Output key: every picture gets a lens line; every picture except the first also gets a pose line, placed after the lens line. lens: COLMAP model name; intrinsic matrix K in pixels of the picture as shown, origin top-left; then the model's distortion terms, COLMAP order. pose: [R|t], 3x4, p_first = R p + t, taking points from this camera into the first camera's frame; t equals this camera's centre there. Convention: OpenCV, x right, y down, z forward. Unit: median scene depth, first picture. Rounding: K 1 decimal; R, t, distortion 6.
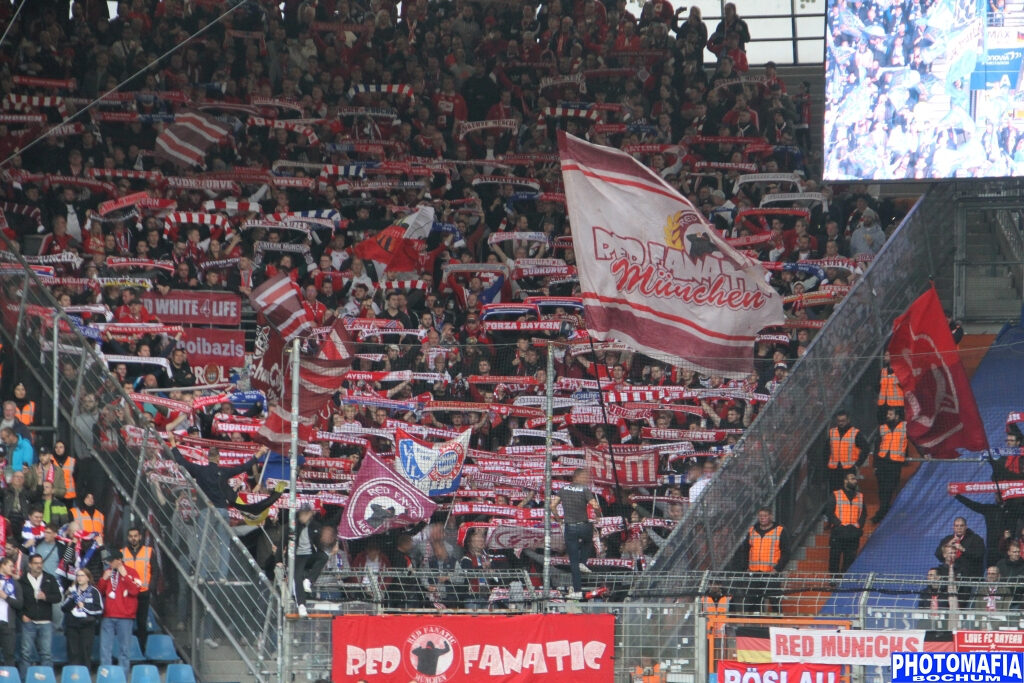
lens RADIAL K [[6593.4, 0, 513.4], [0, 6593.4, 409.5], [0, 0, 1]] dist [2.692226, 15.832958]
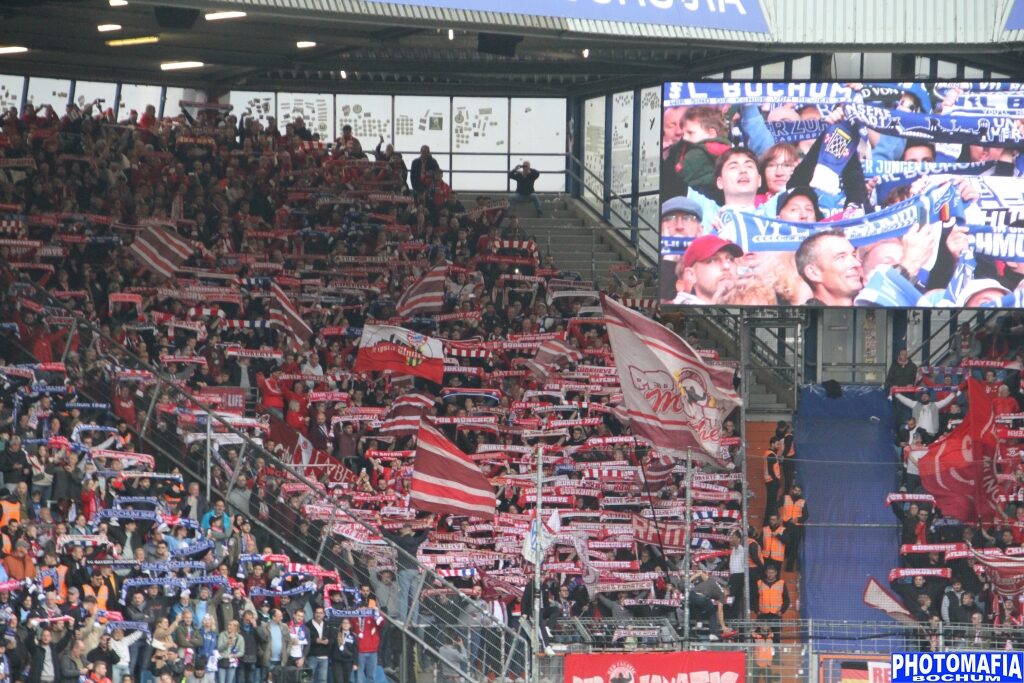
lens RADIAL K [[6593.4, 0, 513.4], [0, 6593.4, 409.5], [0, 0, 1]] dist [2.692226, 15.832958]
pose [[0.939207, 0.004111, 0.343327, -0.492550], [-0.010299, 0.999816, 0.016203, -0.039589], [-0.343197, -0.018754, 0.939076, -0.247816]]
